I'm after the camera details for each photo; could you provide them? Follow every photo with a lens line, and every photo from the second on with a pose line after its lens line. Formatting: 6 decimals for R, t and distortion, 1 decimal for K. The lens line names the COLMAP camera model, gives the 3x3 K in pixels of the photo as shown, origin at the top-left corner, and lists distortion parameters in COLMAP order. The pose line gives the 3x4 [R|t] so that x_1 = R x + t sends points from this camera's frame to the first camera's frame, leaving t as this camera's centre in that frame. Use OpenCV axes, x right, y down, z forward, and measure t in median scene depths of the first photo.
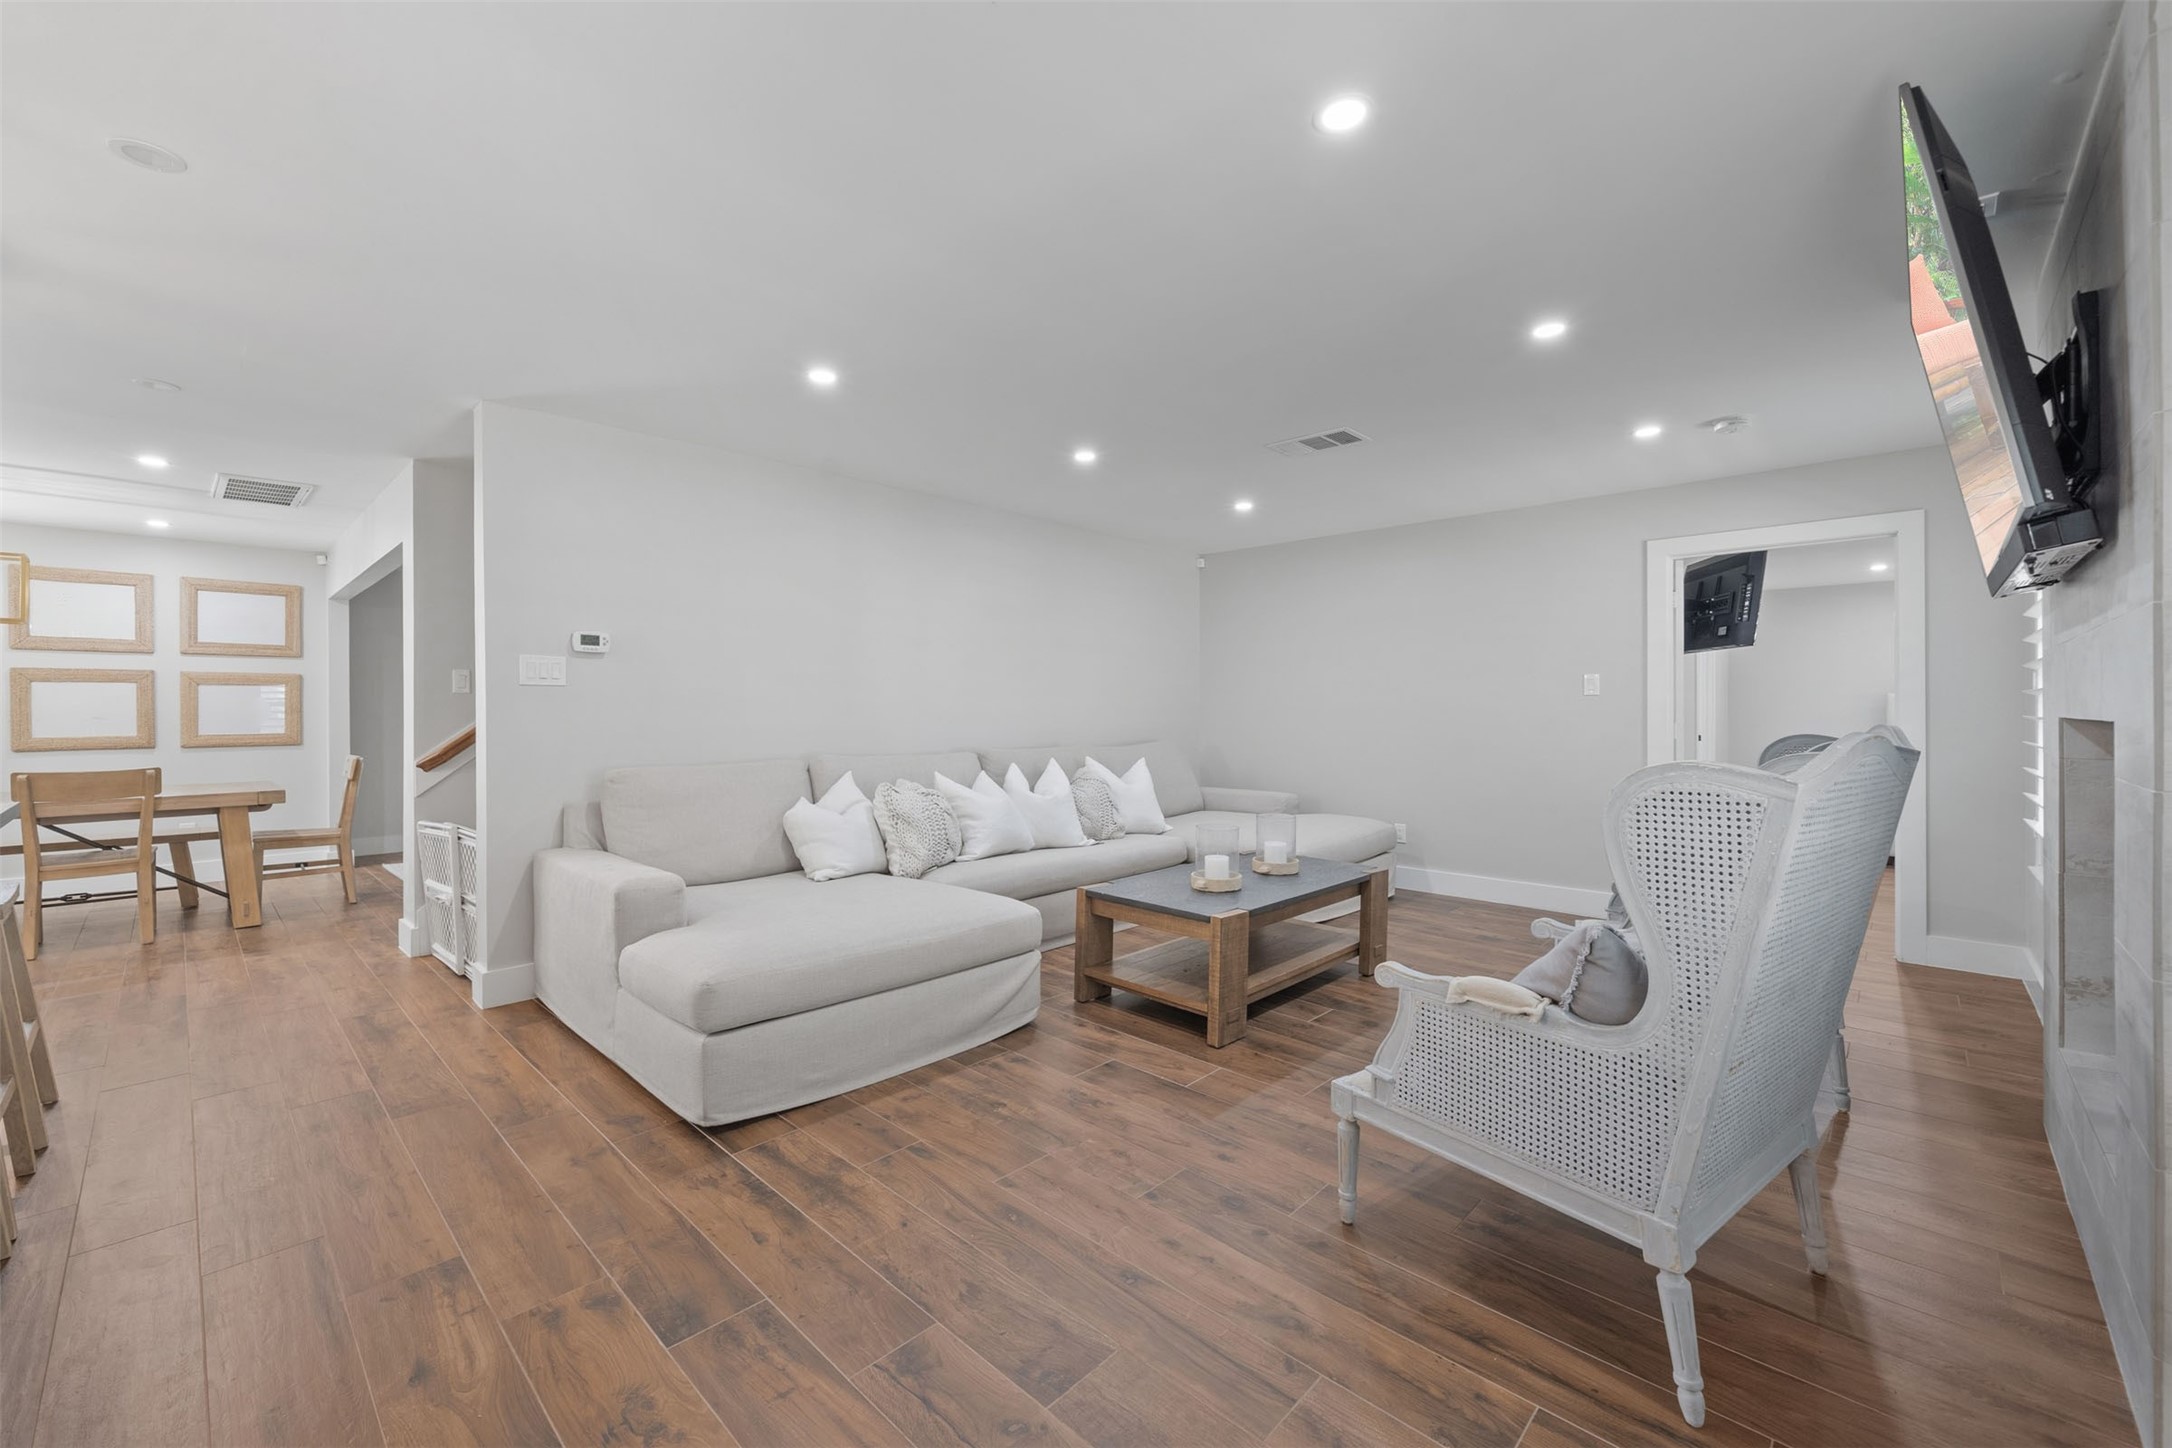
lens RADIAL K [[875.0, 0, 1086.0], [0, 875.0, 724.0], [0, 0, 1]] dist [-0.001345, 0.000085]
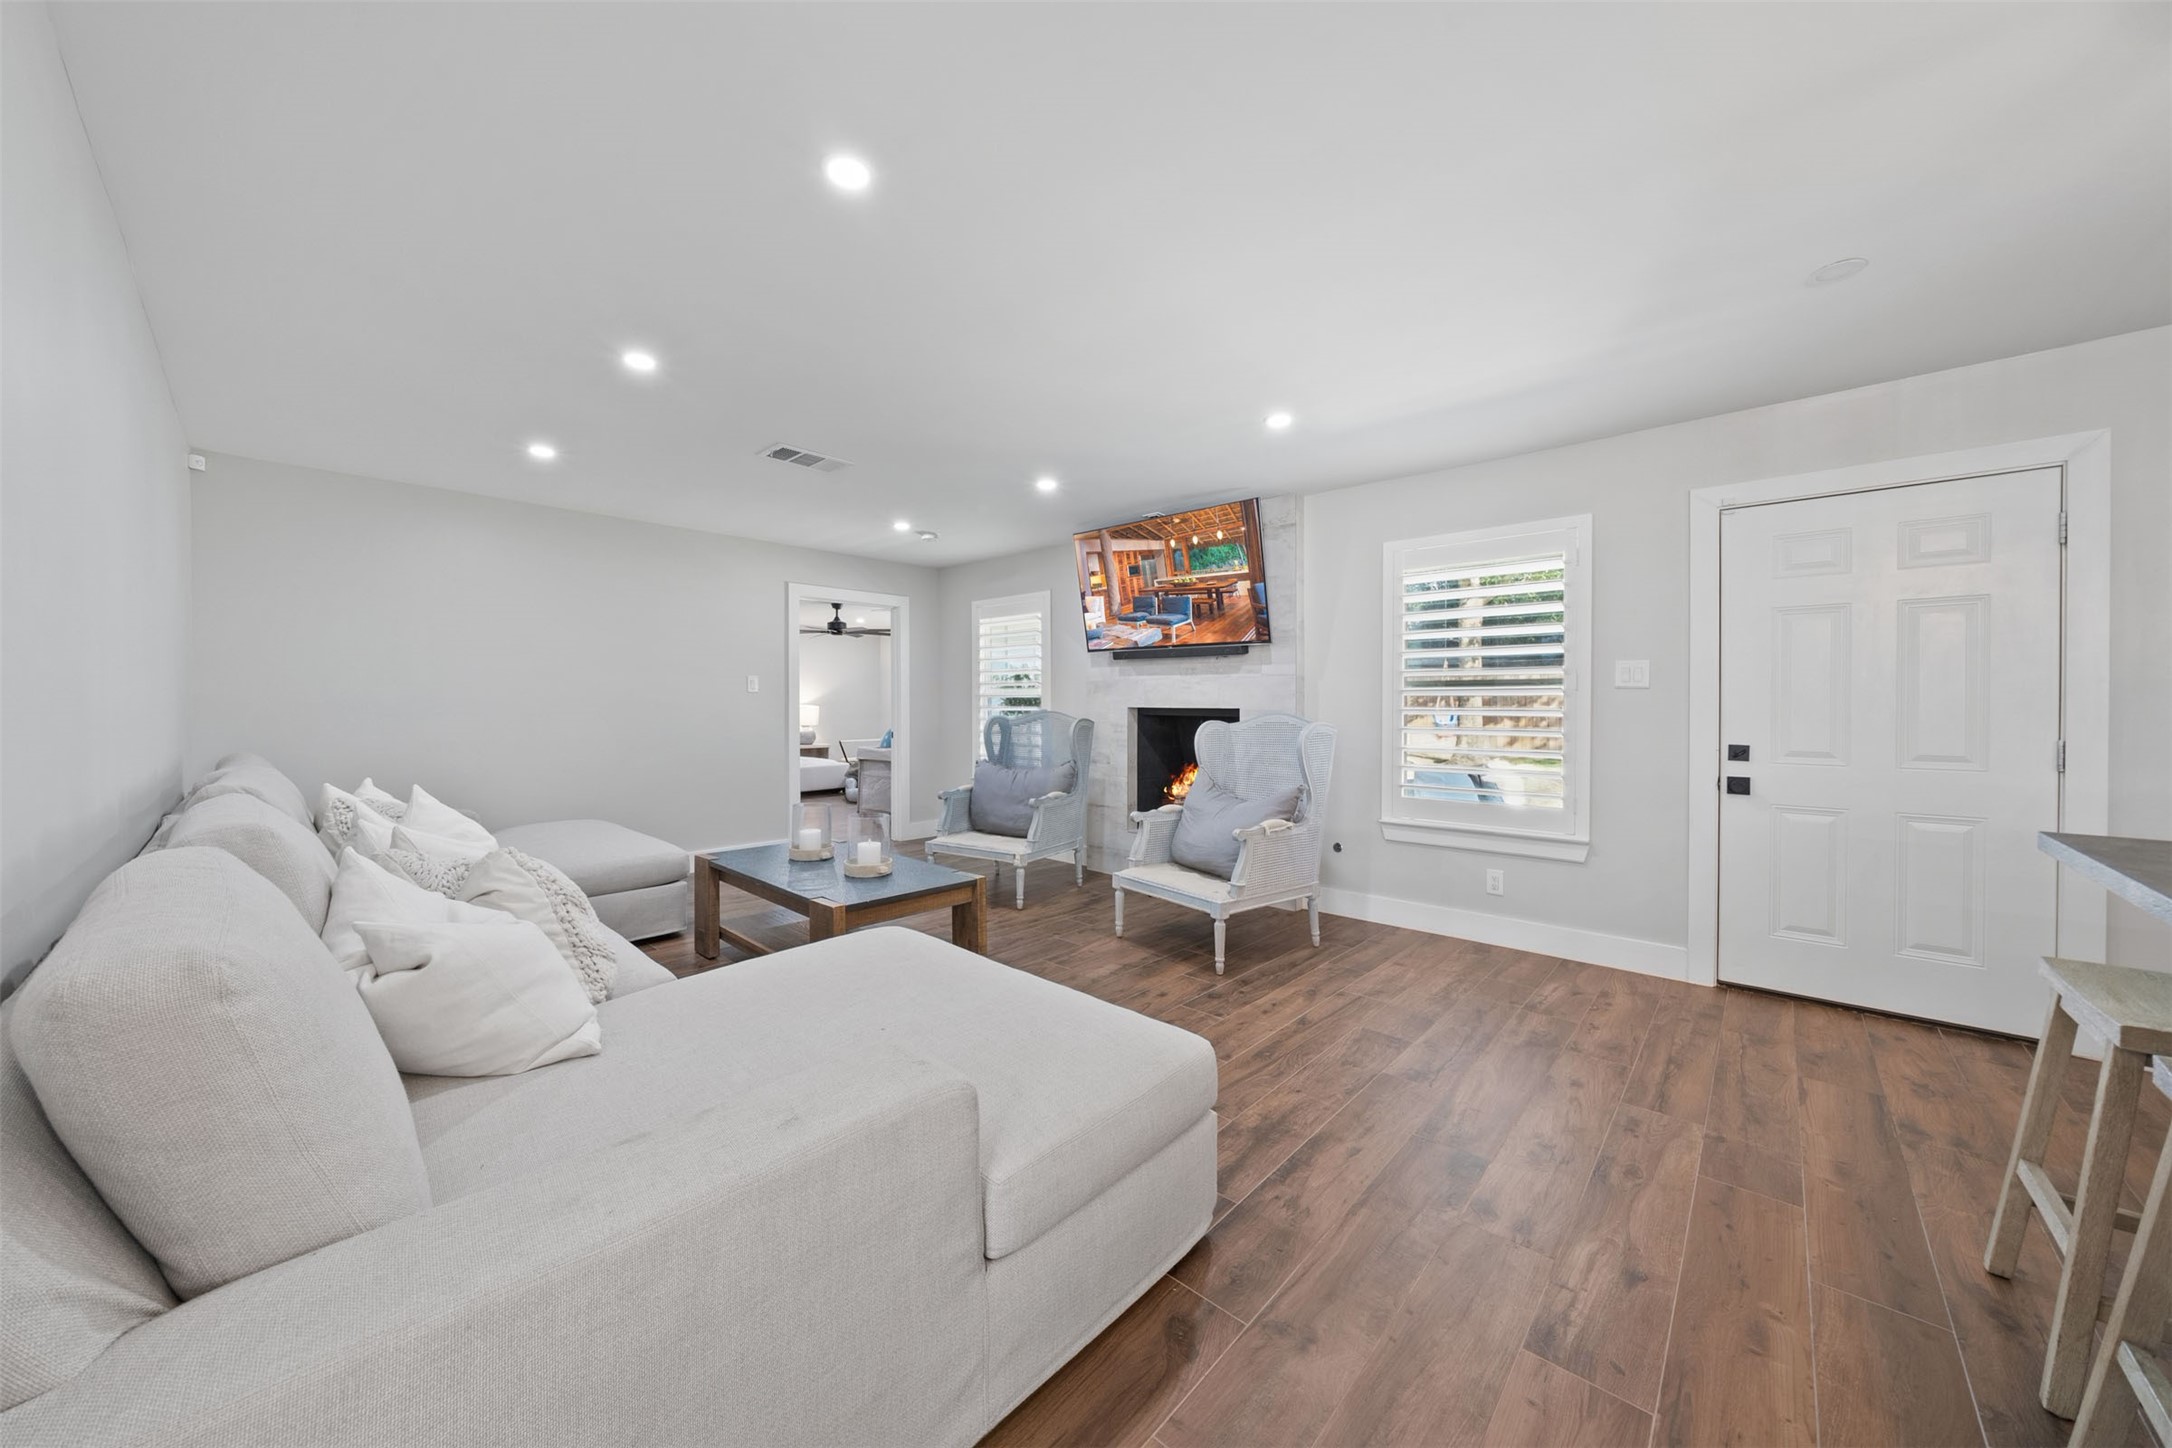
lens RADIAL K [[746.6, 0, 1080.3], [0, 746.6, 710.0], [0, 0, 1]] dist [0.000381, -0.000016]
pose [[-0.012392, -0.009177, 0.999881, -1.310229], [0.014652, 0.999849, 0.009358, -0.025230], [-0.999816, 0.014766, -0.012256, 1.308879]]
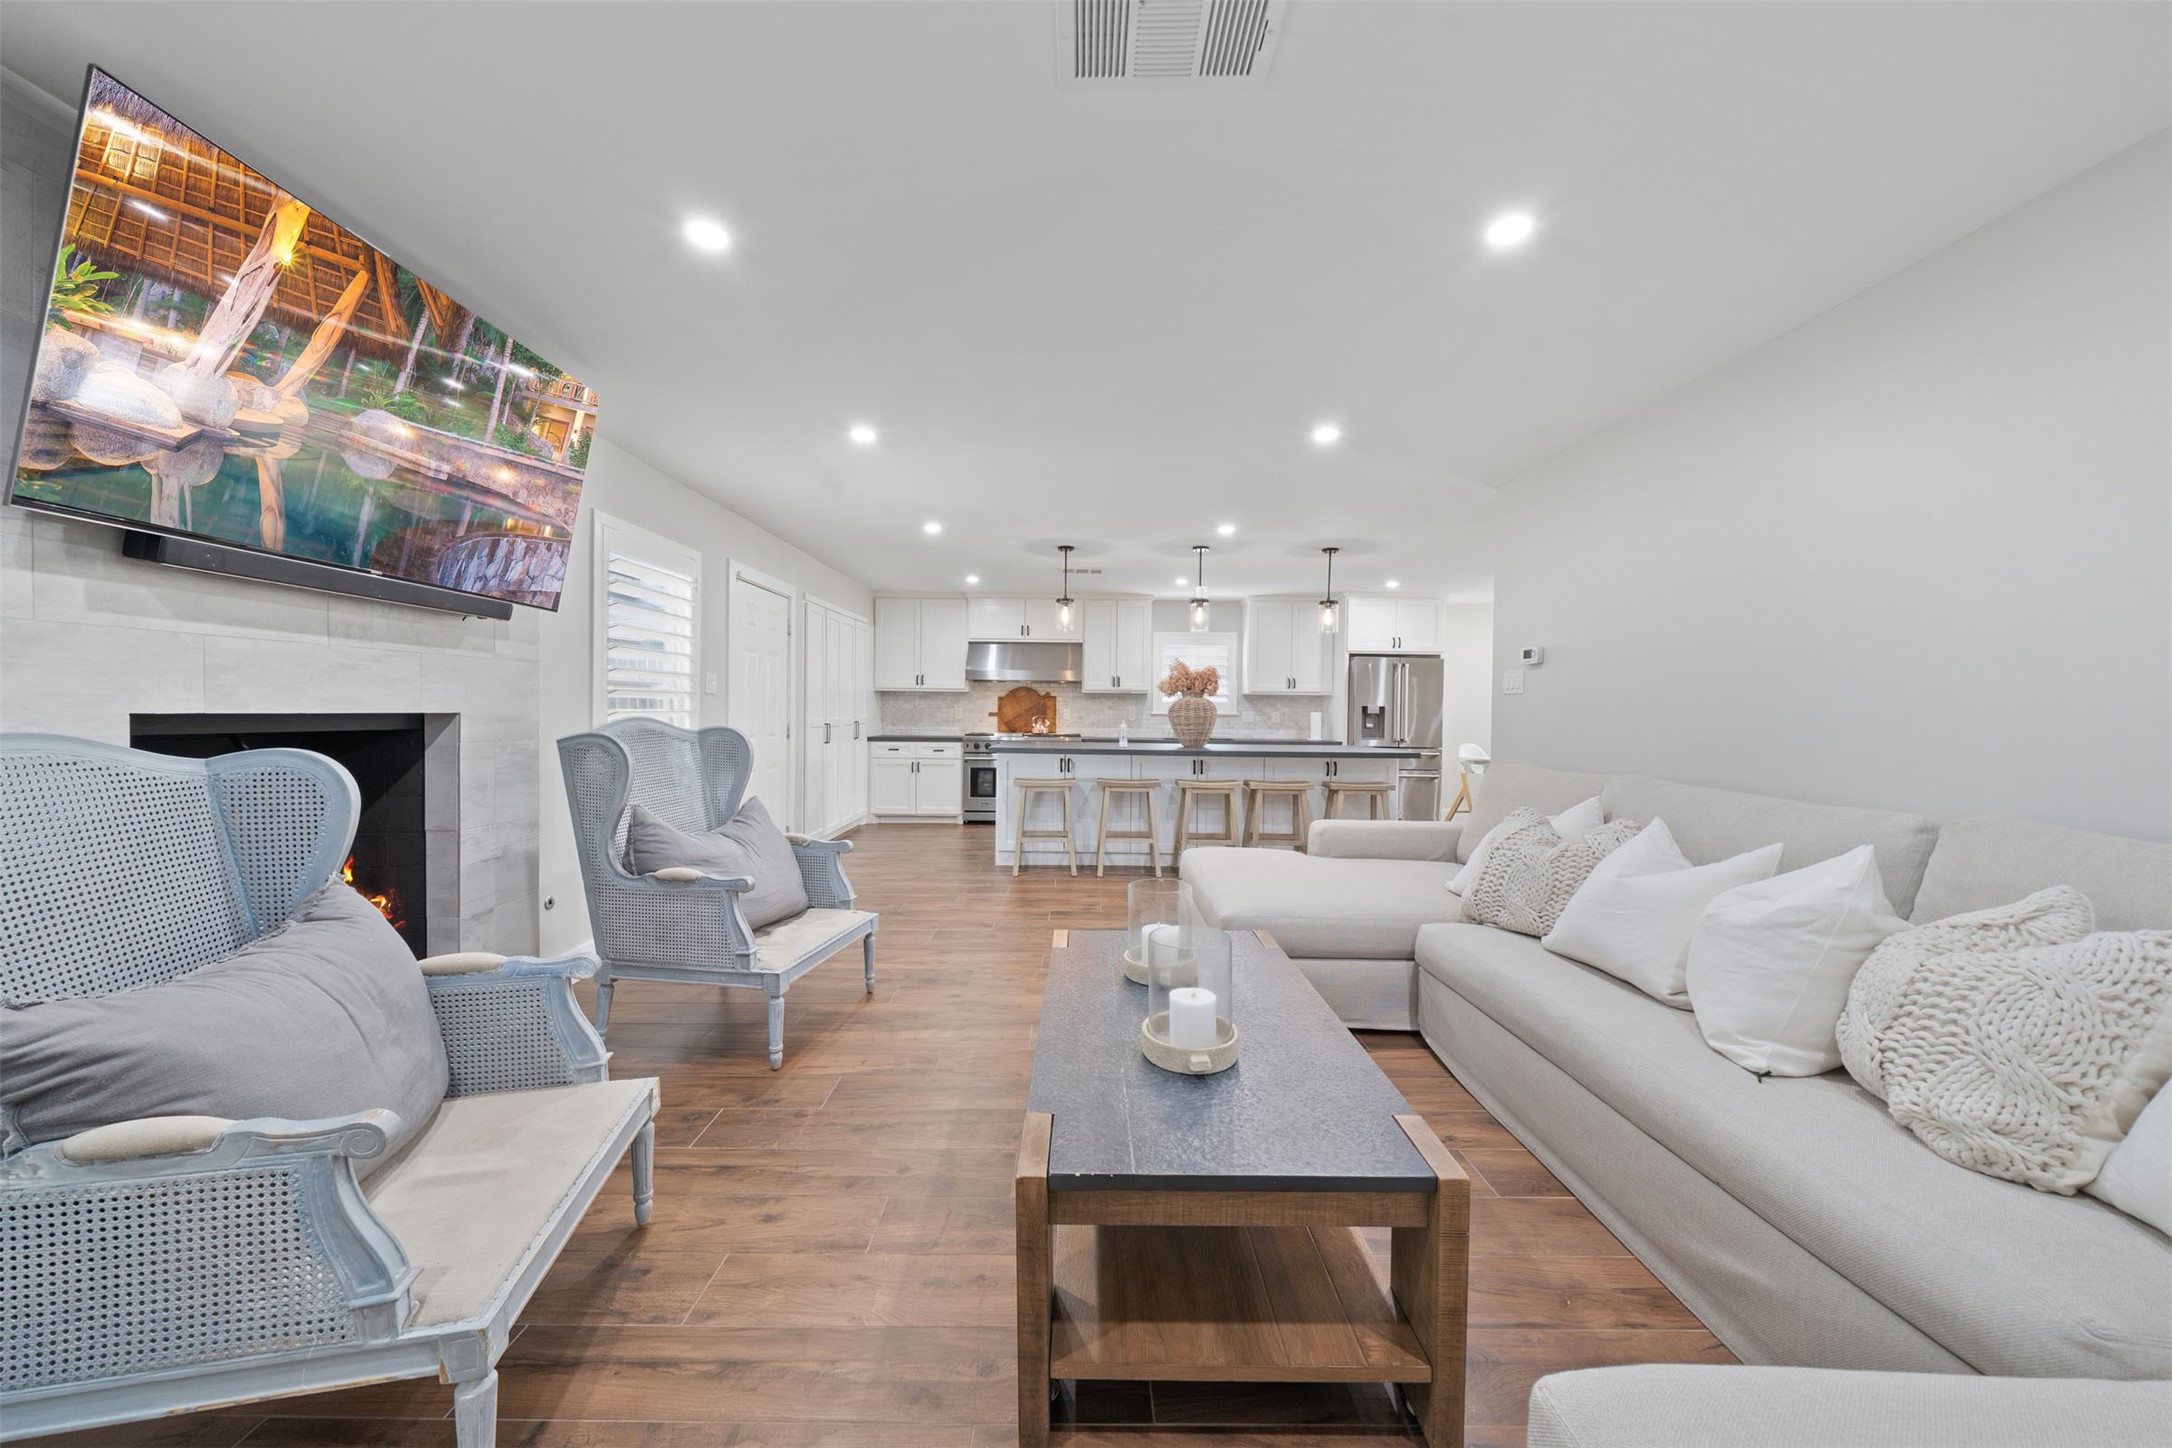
lens RADIAL K [[746.6, 0, 1080.3], [0, 746.6, 710.0], [0, 0, 1]] dist [0.000381, -0.000016]
pose [[-0.731483, 0.000523, -0.681859, 1.021828], [-0.010945, 0.999862, 0.012509, -0.035486], [0.681772, 0.016613, -0.731376, 2.401175]]
